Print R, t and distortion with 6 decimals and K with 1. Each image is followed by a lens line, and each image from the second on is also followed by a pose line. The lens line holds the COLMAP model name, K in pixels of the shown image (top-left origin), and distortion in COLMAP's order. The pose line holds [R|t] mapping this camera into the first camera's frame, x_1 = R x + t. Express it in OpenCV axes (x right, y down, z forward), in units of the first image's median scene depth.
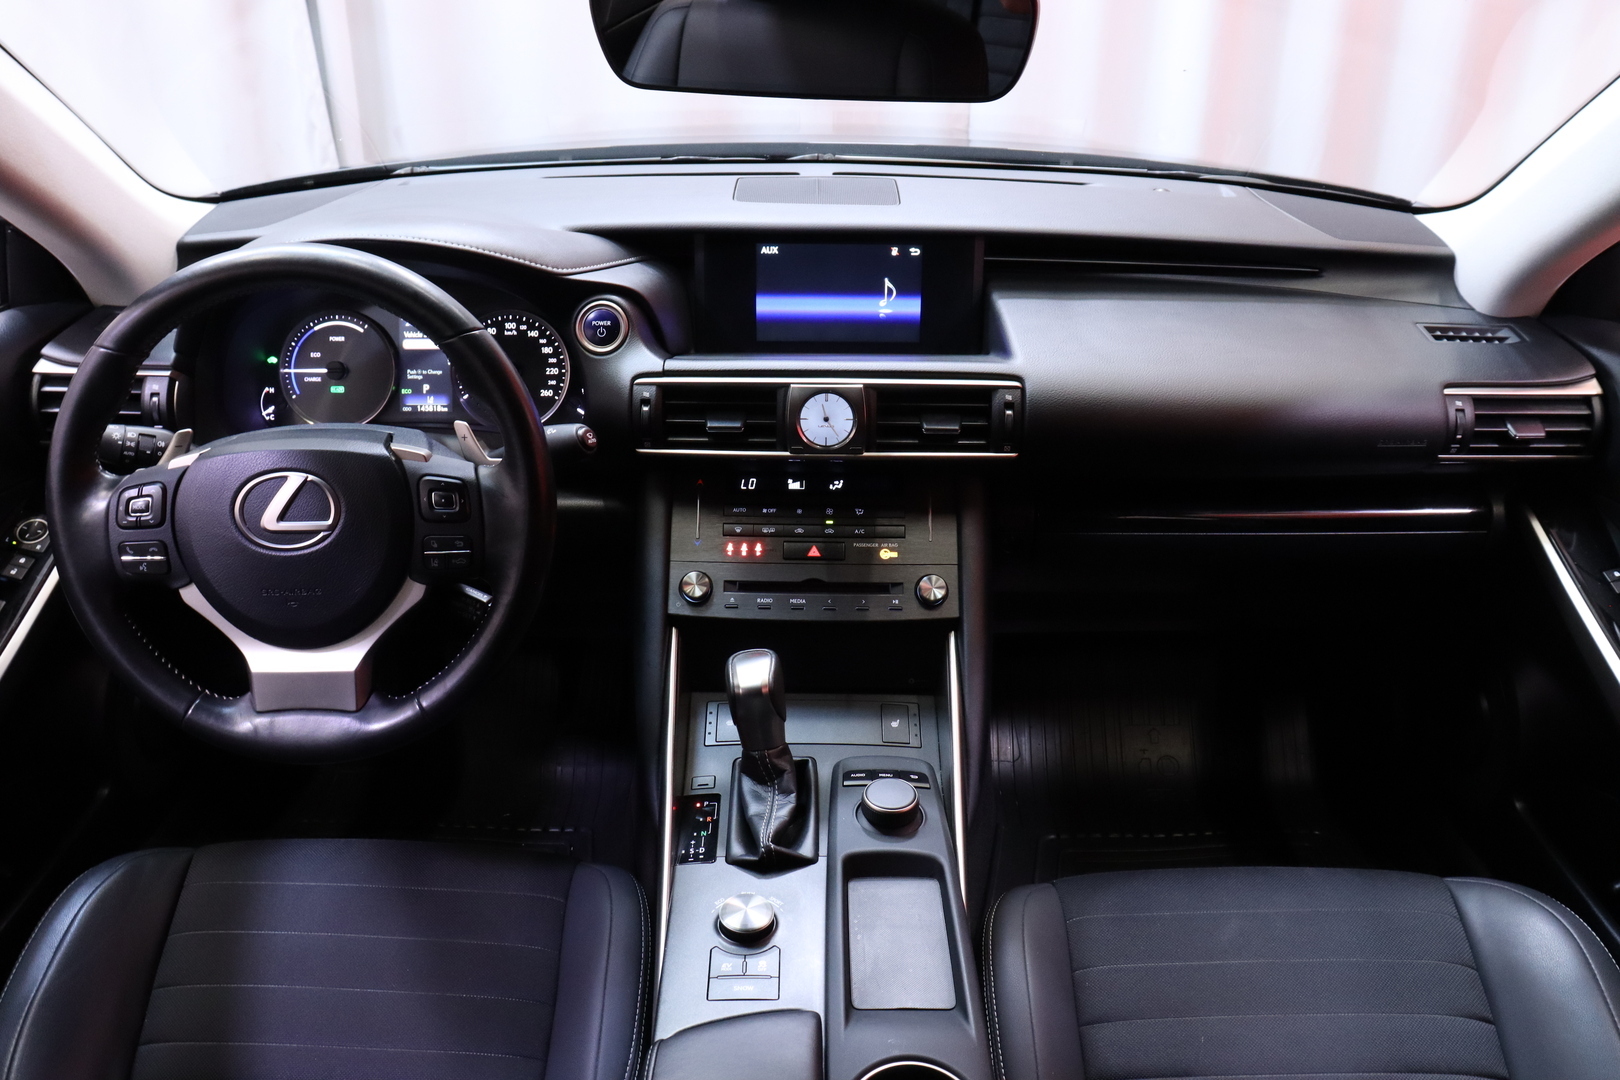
lens RADIAL K [[1295.7, 0, 799.8], [0, 1295.7, 536.7], [0, 0, 1]] dist [-0.183545, 0.138029]
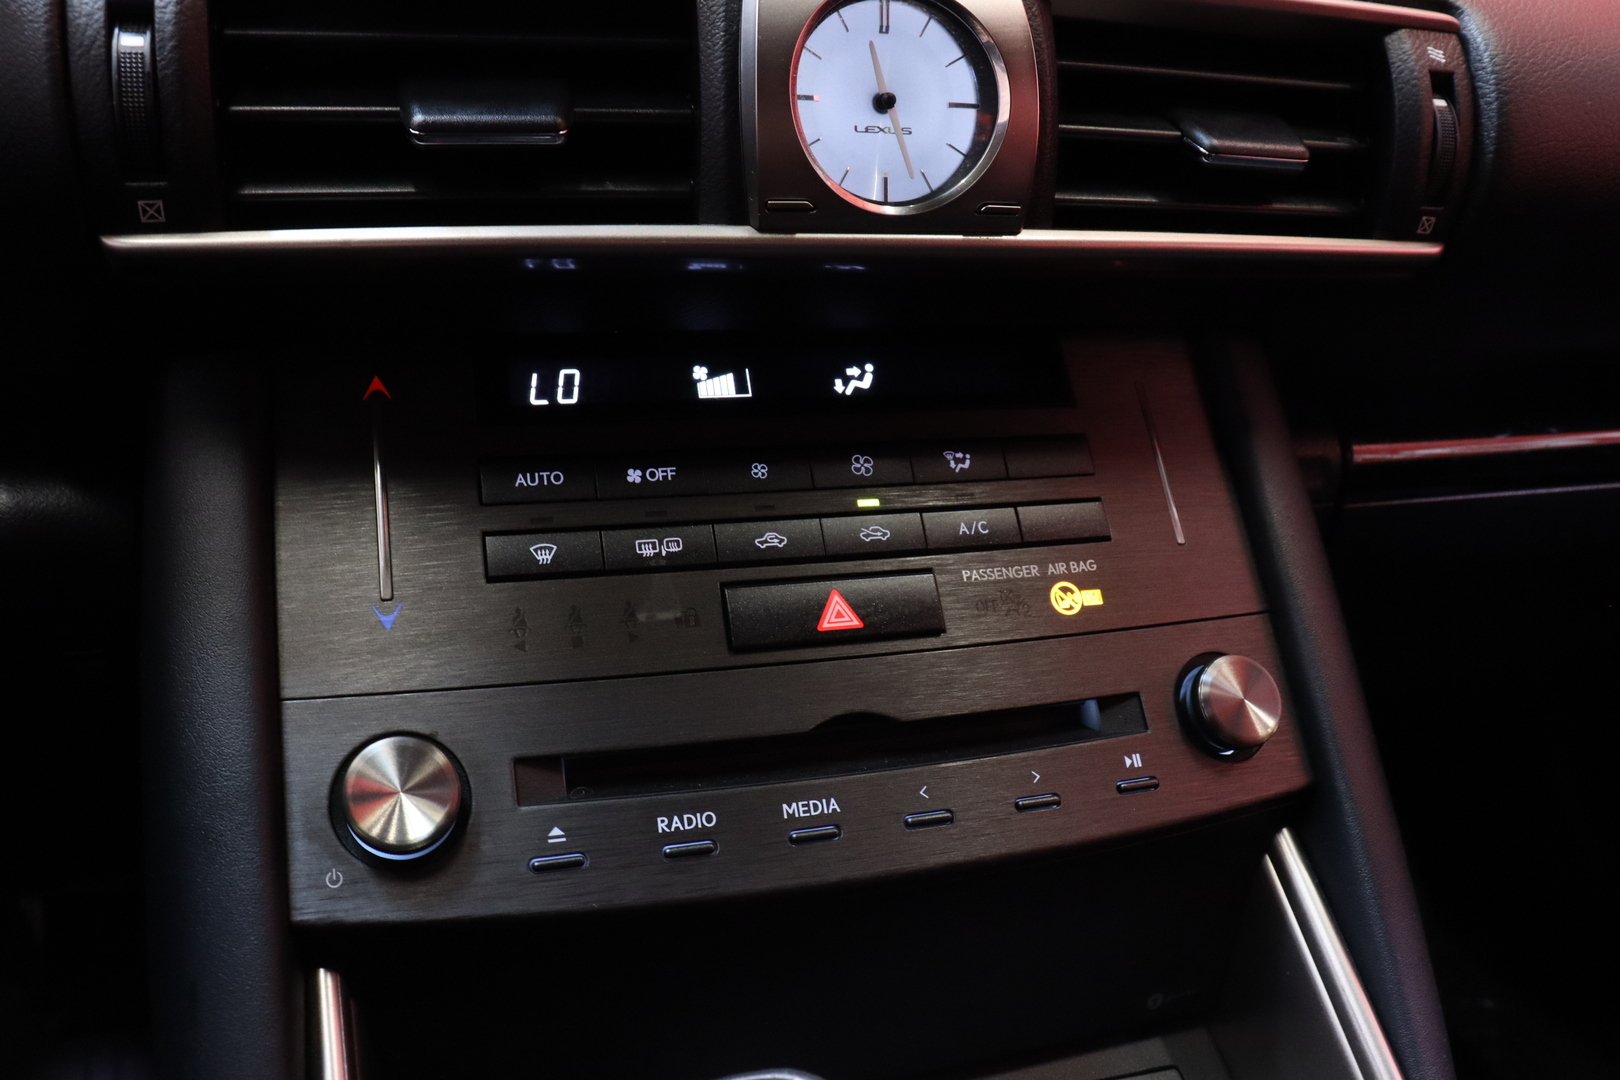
lens RADIAL K [[1295.7, 0, 803.9], [0, 1295.7, 531.2], [0, 0, 1]] dist [-0.183545, 0.138029]
pose [[0.950090, -0.068978, 0.304254, -0.076507], [0.078732, 0.996697, -0.019894, -0.000629], [-0.301877, 0.042856, 0.952383, 0.741568]]
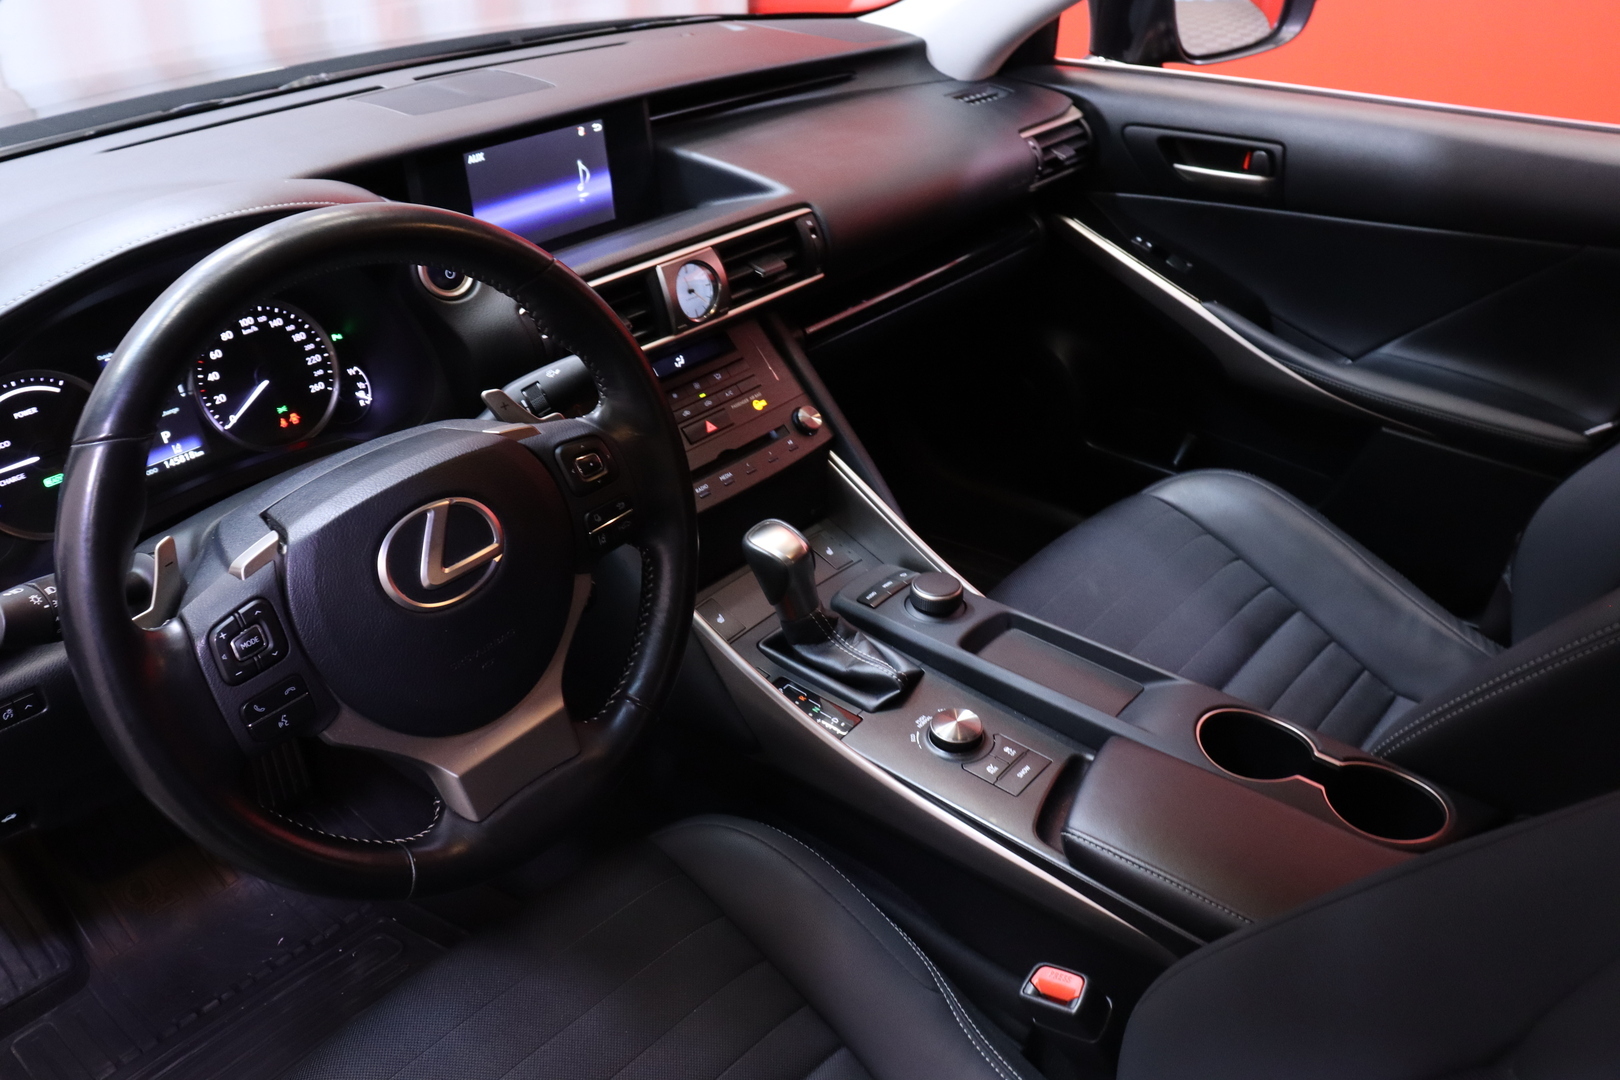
lens RADIAL K [[1295.7, 0, 799.5], [0, 1295.7, 537.6], [0, 0, 1]] dist [-0.183545, 0.138029]
pose [[0.651459, -0.399785, 0.644804, -0.609052], [0.357319, 0.911414, 0.204078, -0.087311], [-0.669271, 0.097453, 0.736600, 0.239086]]
